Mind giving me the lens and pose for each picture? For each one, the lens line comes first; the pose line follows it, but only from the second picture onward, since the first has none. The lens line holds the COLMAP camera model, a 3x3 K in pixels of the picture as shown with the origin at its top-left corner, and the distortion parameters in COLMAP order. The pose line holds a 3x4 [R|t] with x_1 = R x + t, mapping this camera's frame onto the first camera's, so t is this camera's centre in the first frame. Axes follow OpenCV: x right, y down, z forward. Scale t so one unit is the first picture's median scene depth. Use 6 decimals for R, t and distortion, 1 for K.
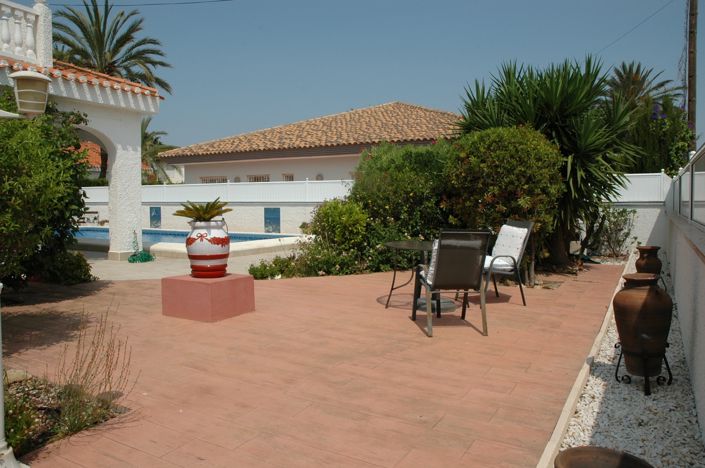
lens RADIAL K [[538.5, 0, 337.4], [0, 538.5, 233.7], [0, 0, 1]] dist [-0.180141, 0.170640]
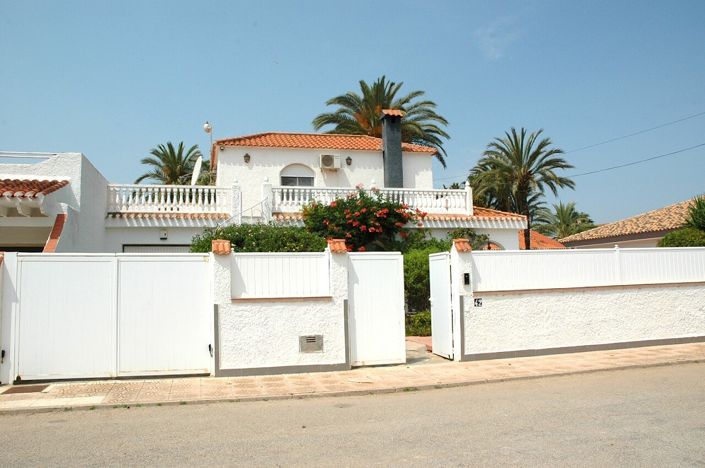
lens RADIAL K [[544.0, 0, 352.5], [0, 544.0, 234.0], [0, 0, 1]] dist [-0.190236, 0.174556]
pose [[0.708446, -0.083003, -0.700867, 0.573466], [-0.014767, 0.991100, -0.132301, 0.052568], [0.705611, 0.104078, 0.700915, -0.802722]]
